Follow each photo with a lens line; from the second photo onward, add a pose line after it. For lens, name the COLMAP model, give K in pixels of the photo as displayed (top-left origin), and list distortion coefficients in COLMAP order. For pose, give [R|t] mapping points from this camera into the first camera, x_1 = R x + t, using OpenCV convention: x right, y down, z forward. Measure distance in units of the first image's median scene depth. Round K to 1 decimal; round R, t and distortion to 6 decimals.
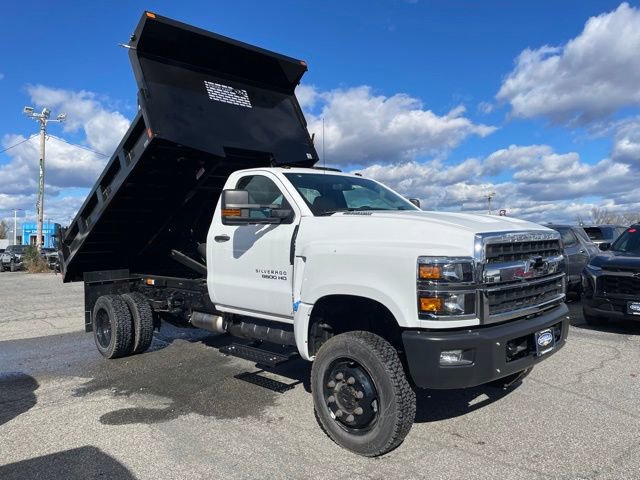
lens RADIAL K [[498.8, 0, 315.6], [0, 498.8, 238.1], [0, 0, 1]] dist [0.056784, -0.017957]
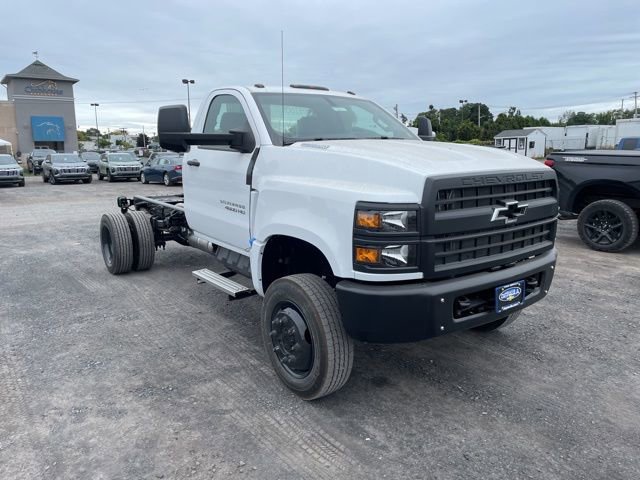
lens RADIAL K [[498.8, 0, 311.5], [0, 498.8, 247.8], [0, 0, 1]] dist [0.056784, -0.017957]
pose [[0.991631, 0.050512, -0.118809, 0.205045], [-0.026364, 0.980118, 0.196655, -0.047243], [0.126380, -0.191877, 0.973248, 0.097676]]
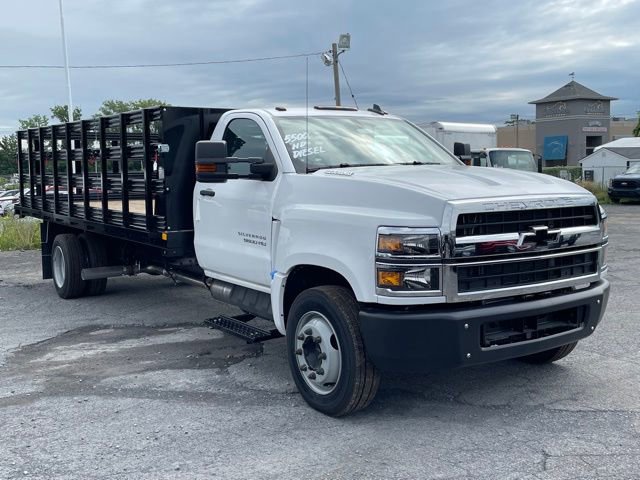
lens RADIAL K [[756.6, 0, 320.5], [0, 756.6, 240.4], [0, 0, 1]] dist [0.031251, 0.000000]
pose [[0.986167, 0.031108, -0.162810, 0.283990], [-0.016616, 0.995836, 0.089631, -0.050721], [0.164920, -0.085686, 0.982578, -0.320373]]
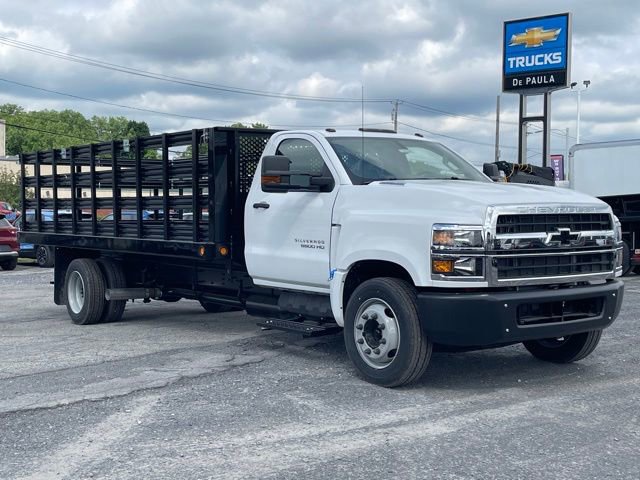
lens RADIAL K [[960.8, 0, 316.8], [0, 960.8, 236.3], [0, 0, 1]] dist [0.076480, 0.000000]
pose [[0.991033, 0.026304, -0.131005, 0.200365], [-0.023749, 0.999497, 0.021031, 0.022289], [0.131493, -0.017731, 0.991159, -1.012939]]
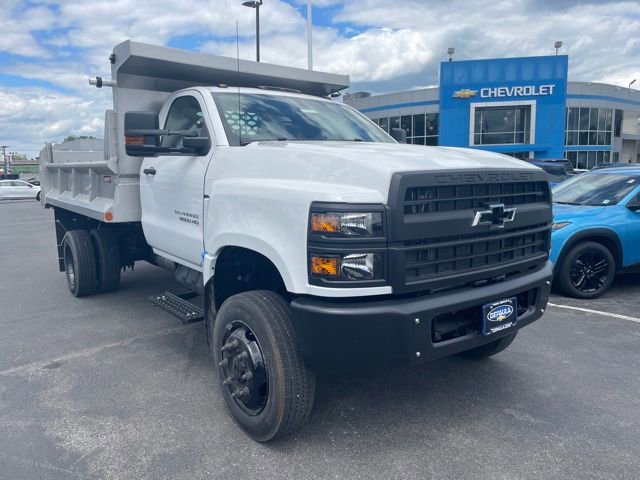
lens RADIAL K [[498.8, 0, 318.2], [0, 498.8, 231.7], [0, 0, 1]] dist [0.056784, -0.017957]
pose [[0.993082, 0.034061, -0.112370, 0.262313], [-0.021034, 0.993127, 0.115139, -0.003514], [0.115520, -0.111979, 0.986973, 0.229510]]
